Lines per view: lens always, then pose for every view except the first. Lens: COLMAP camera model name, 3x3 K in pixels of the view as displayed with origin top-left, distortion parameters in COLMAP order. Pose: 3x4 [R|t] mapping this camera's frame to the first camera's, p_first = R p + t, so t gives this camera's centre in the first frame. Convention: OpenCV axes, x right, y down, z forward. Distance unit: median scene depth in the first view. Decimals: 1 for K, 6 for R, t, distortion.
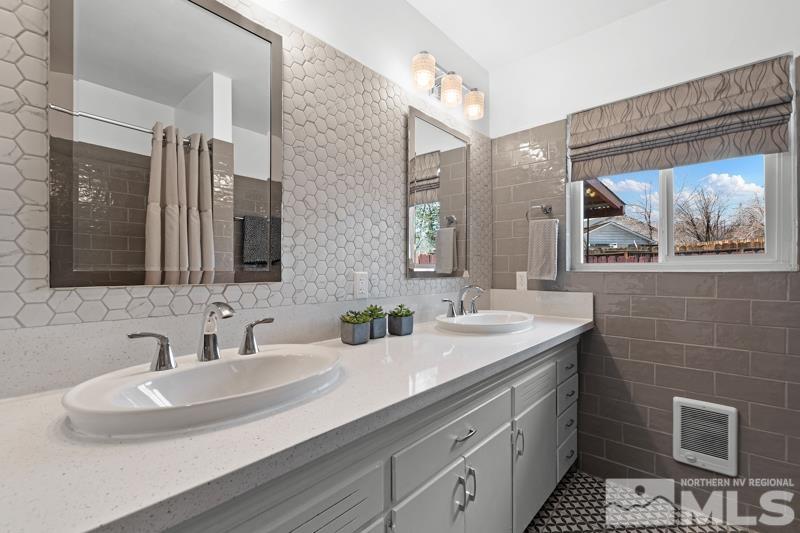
lens RADIAL K [[350.5, 0, 399.4], [0, 350.5, 272.0], [0, 0, 1]] dist [0.005533, -0.002599]
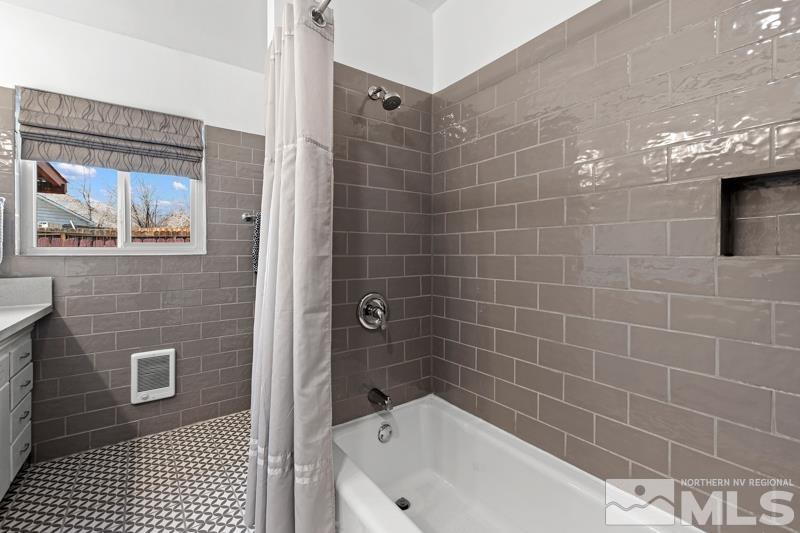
lens RADIAL K [[350.5, 0, 400.6], [0, 350.5, 251.8], [0, 0, 1]] dist [0.005533, -0.002599]
pose [[0.223882, 0.003918, 0.974608, -0.223814], [0.007137, 0.999959, -0.005659, 0.000657], [-0.974590, 0.008223, 0.223845, -0.216022]]
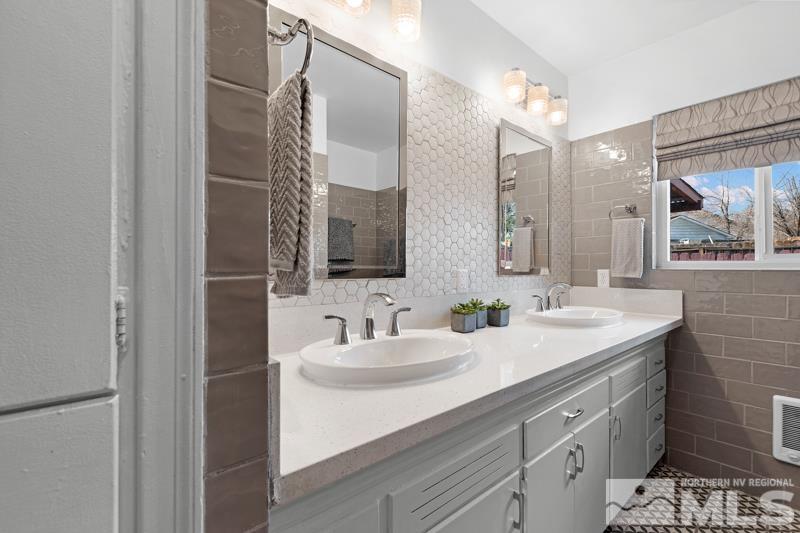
lens RADIAL K [[350.5, 0, 400.7], [0, 350.5, 268.3], [0, 0, 1]] dist [0.005533, -0.002599]
pose [[0.991664, 0.001350, -0.128842, -0.136070], [-0.001844, 0.999991, -0.003713, 0.000157], [0.128836, 0.003920, 0.991658, -0.122139]]
